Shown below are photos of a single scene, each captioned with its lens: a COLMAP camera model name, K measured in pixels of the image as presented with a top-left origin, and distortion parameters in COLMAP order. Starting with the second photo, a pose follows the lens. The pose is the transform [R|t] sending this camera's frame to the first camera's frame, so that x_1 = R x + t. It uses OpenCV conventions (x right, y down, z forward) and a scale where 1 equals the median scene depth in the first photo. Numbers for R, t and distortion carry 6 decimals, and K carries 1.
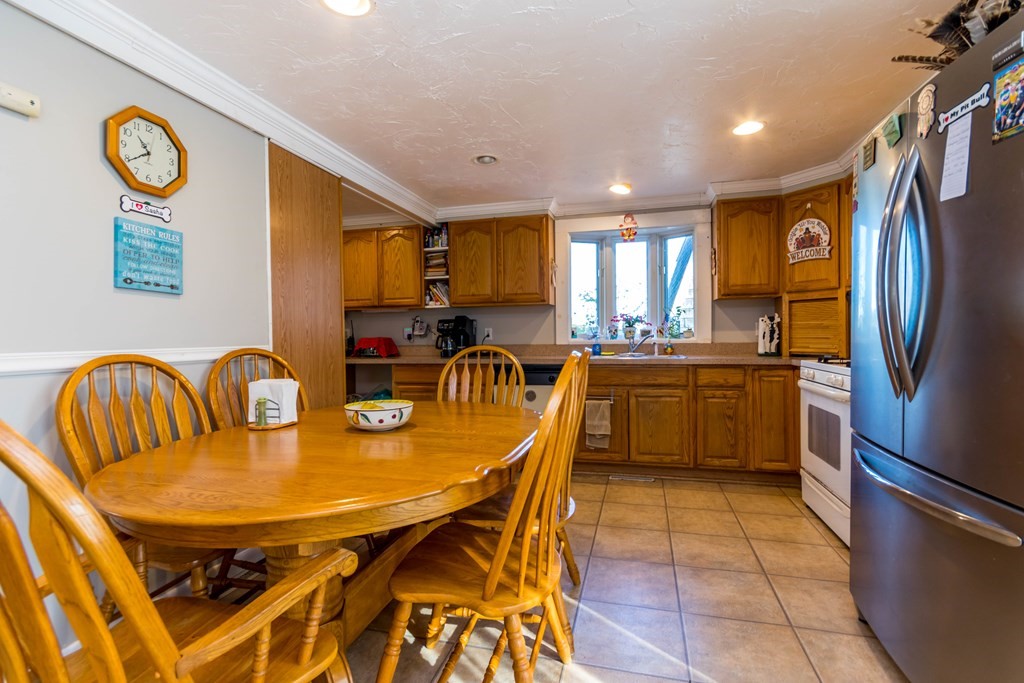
lens RADIAL K [[481.8, 0, 513.4], [0, 481.8, 340.8], [0, 0, 1]] dist [0.001508, -0.000302]
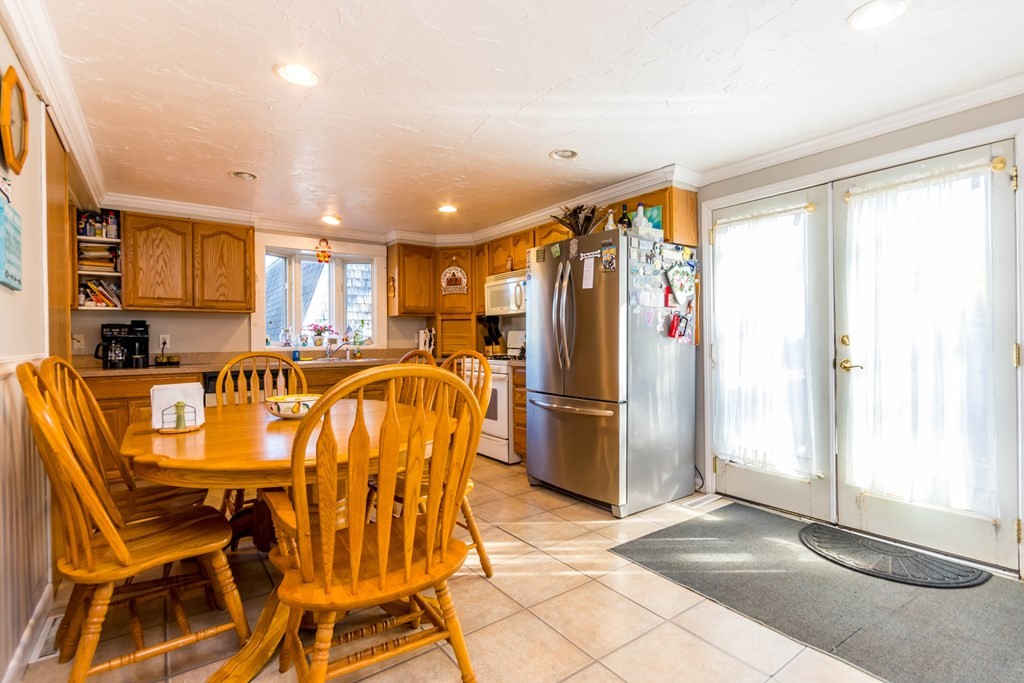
lens RADIAL K [[481.8, 0, 510.6], [0, 481.8, 342.9], [0, 0, 1]] dist [0.001508, -0.000302]
pose [[0.629917, 0.000389, 0.776663, -0.431101], [0.009615, 0.999919, -0.008299, 0.003366], [-0.776603, 0.012695, 0.629862, -0.093632]]
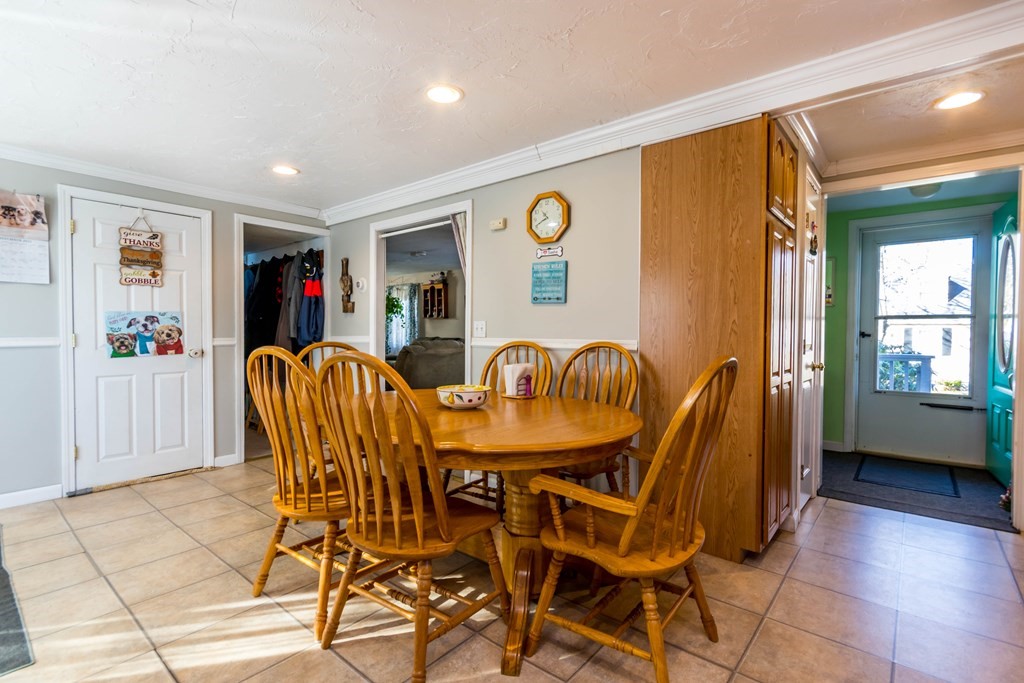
lens RADIAL K [[481.8, 0, 513.6], [0, 481.8, 340.0], [0, 0, 1]] dist [0.001508, -0.000302]
pose [[-0.421982, 0.025540, -0.906245, 0.380617], [-0.011238, 0.999379, 0.033398, -0.016293], [0.906535, 0.024278, -0.421432, 0.792632]]
